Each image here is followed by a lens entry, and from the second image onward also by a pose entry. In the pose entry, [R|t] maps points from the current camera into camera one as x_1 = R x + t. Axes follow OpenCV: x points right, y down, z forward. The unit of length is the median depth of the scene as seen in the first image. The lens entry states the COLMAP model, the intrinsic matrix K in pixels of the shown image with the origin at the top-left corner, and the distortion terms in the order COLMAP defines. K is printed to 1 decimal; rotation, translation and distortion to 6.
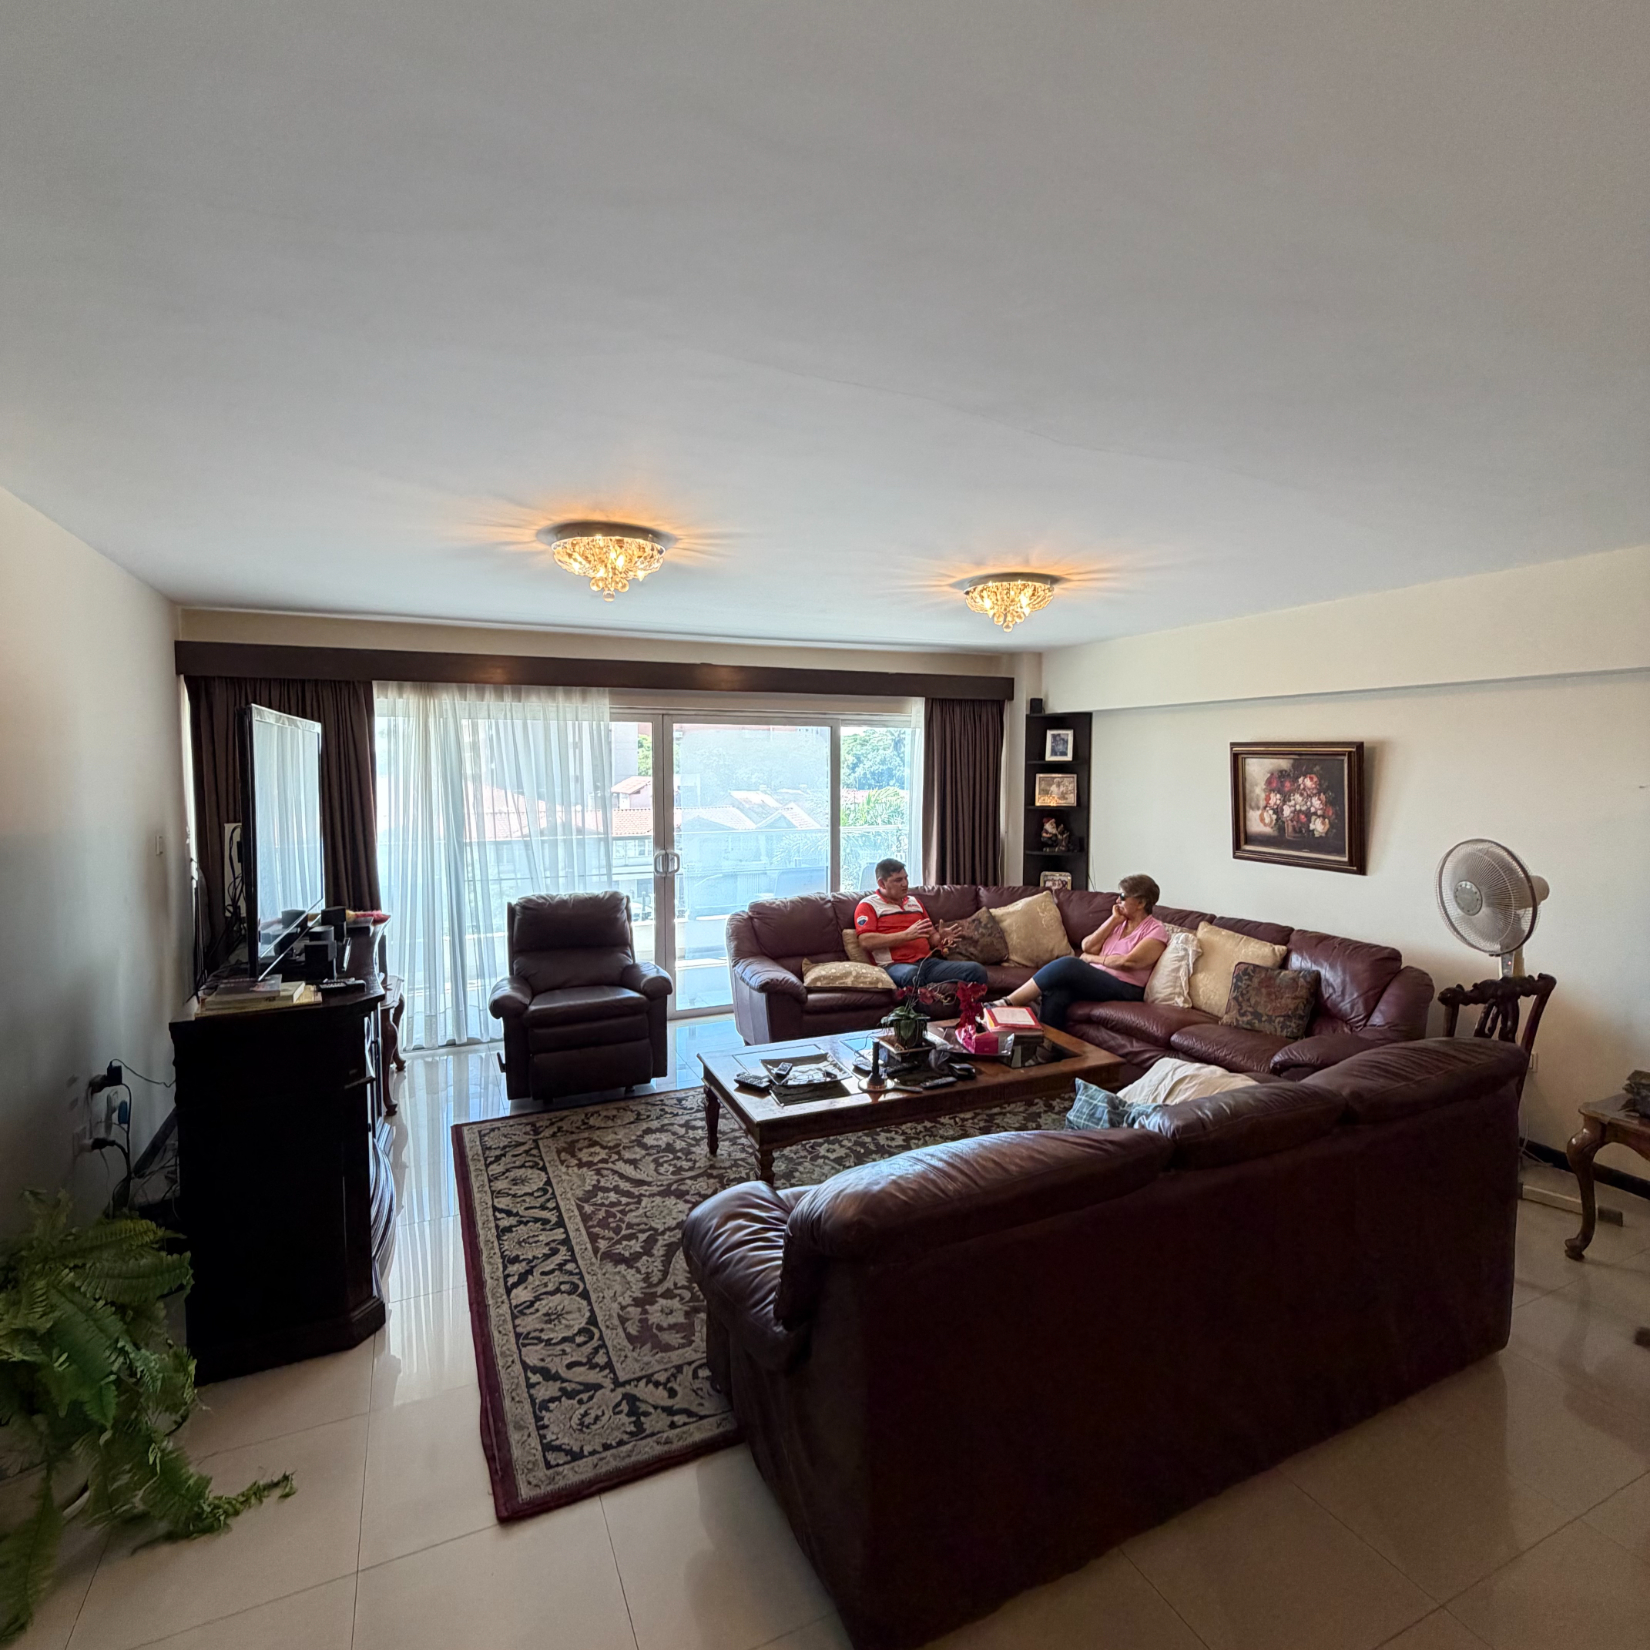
lens RADIAL K [[877.2, 0, 821.9], [0, 877.2, 816.0], [0, 0, 1]] dist [-0.001471, 0.001020]
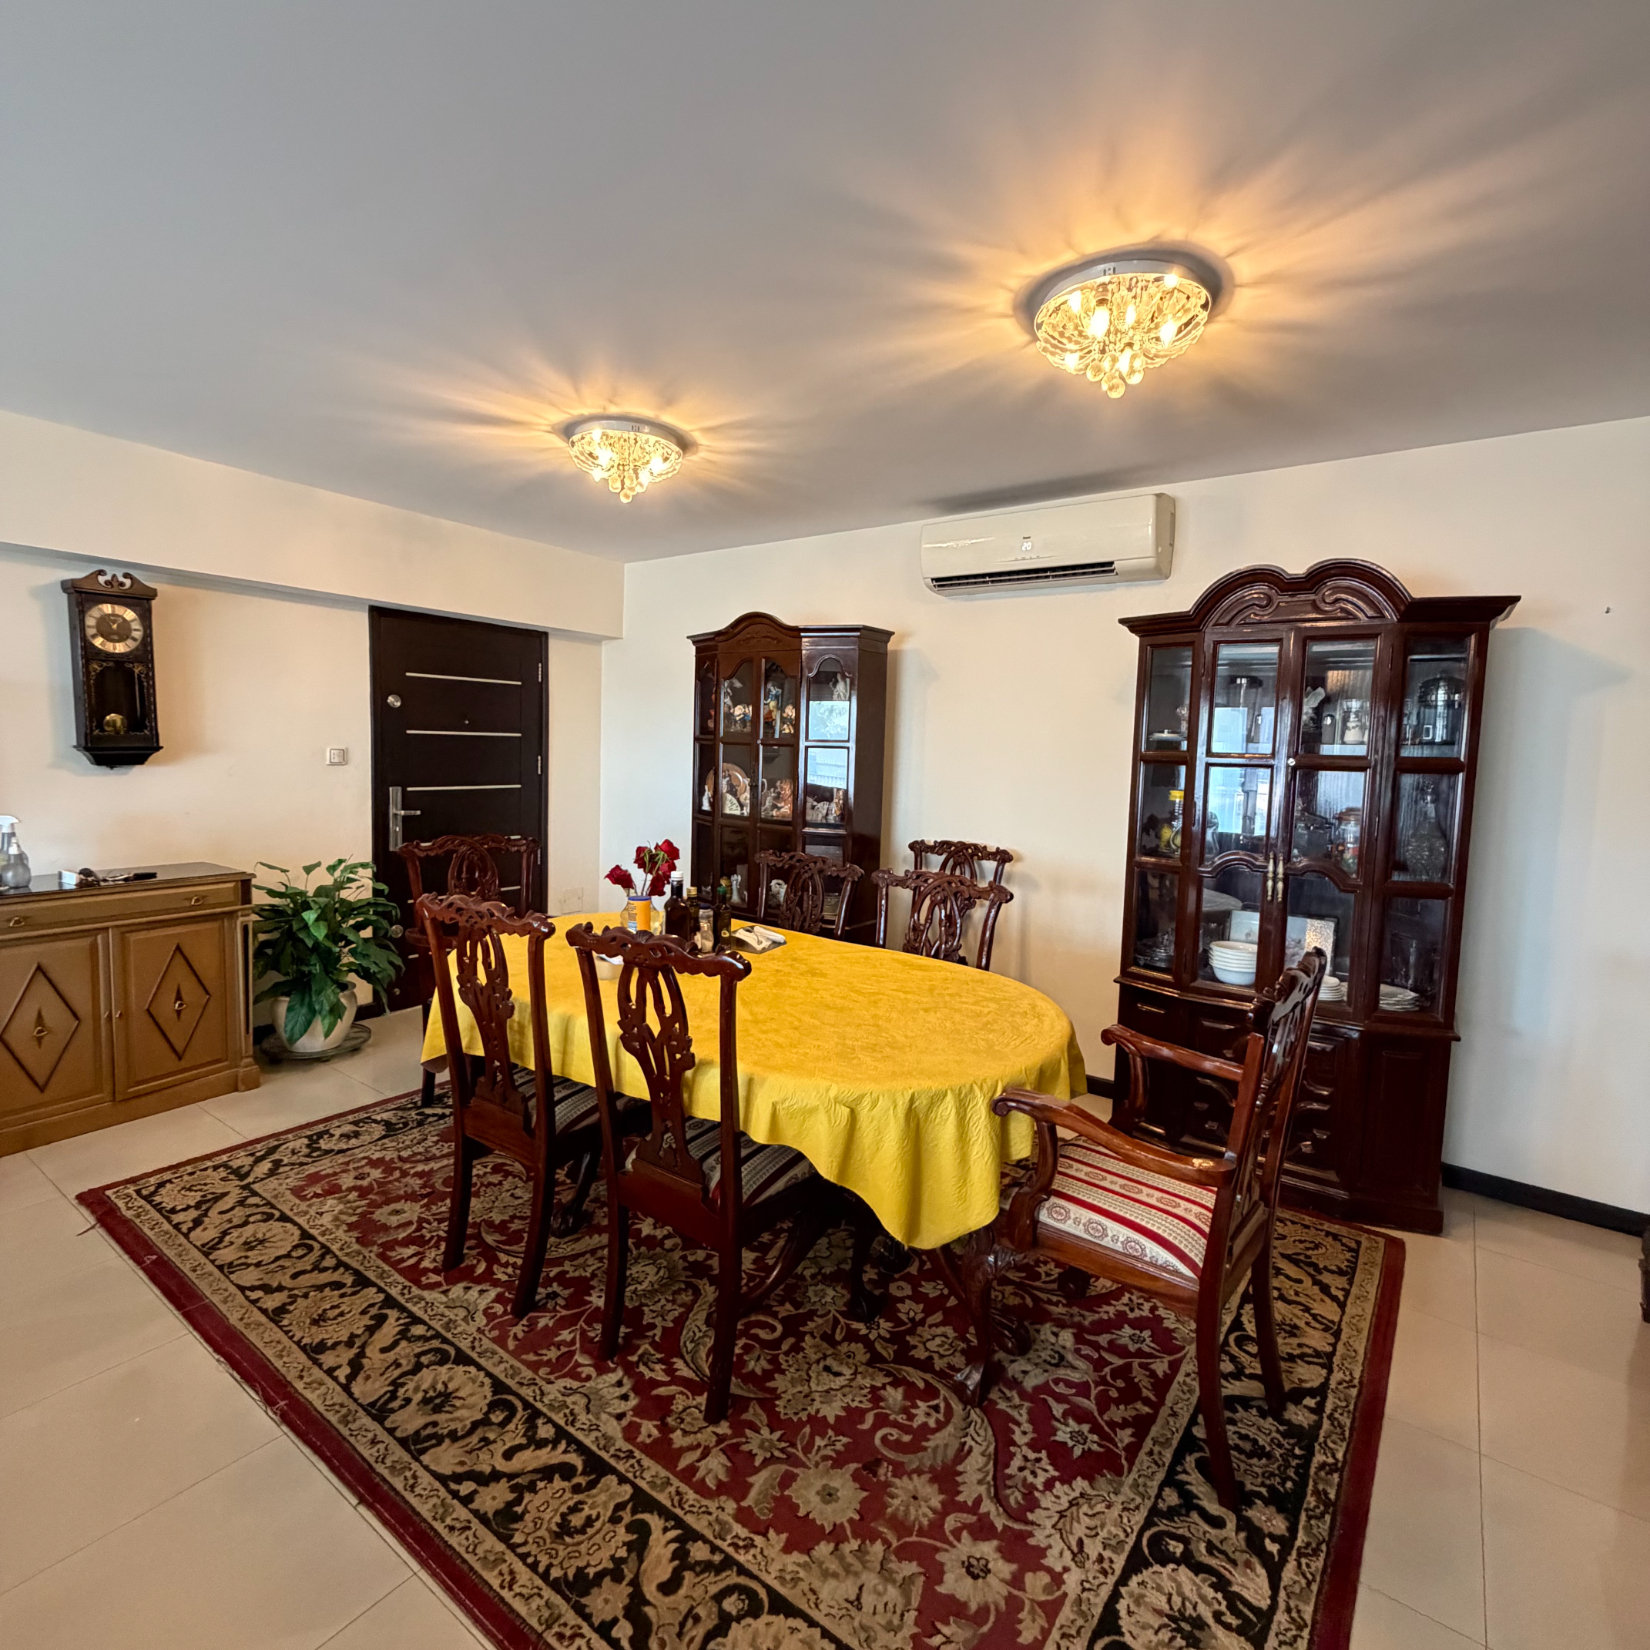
lens RADIAL K [[877.6, 0, 822.8], [0, 877.6, 816.9], [0, 0, 1]] dist [0.003359, -0.000733]
pose [[-0.478594, -0.074099, 0.874904, -0.425763], [0.012834, 0.995736, 0.091354, 0.003073], [-0.877942, 0.054950, -0.475602, 0.948844]]
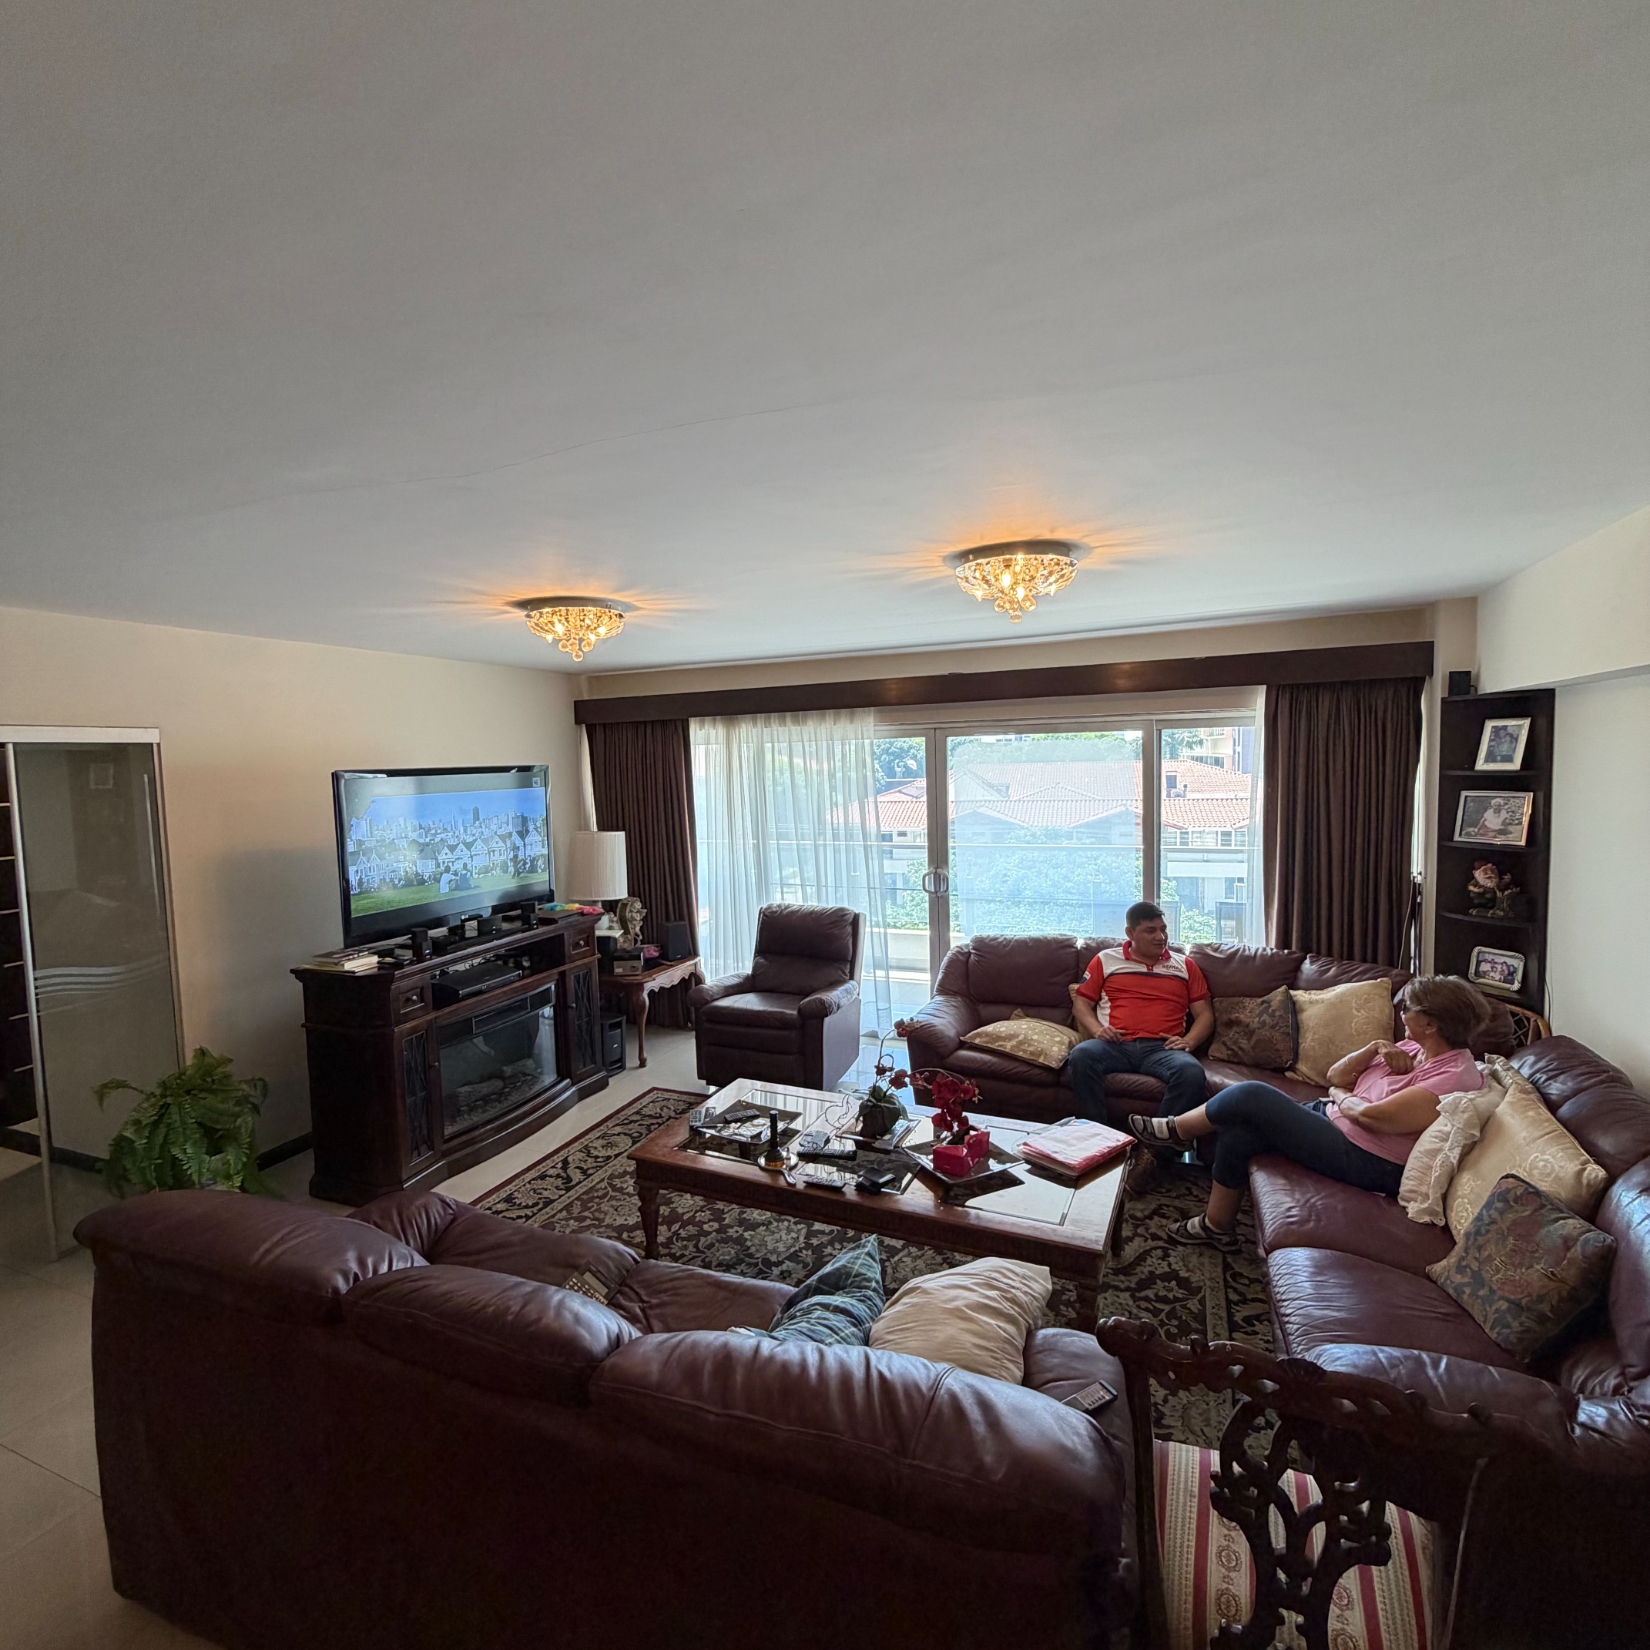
lens RADIAL K [[876.9, 0, 825.3], [0, 876.9, 815.0], [0, 0, 1]] dist [-0.001281, 0.001077]
pose [[0.670095, 0.029525, -0.741688, 0.515435], [-0.019617, 0.999564, 0.022068, -0.045139], [0.742016, -0.000238, 0.670382, 0.301911]]
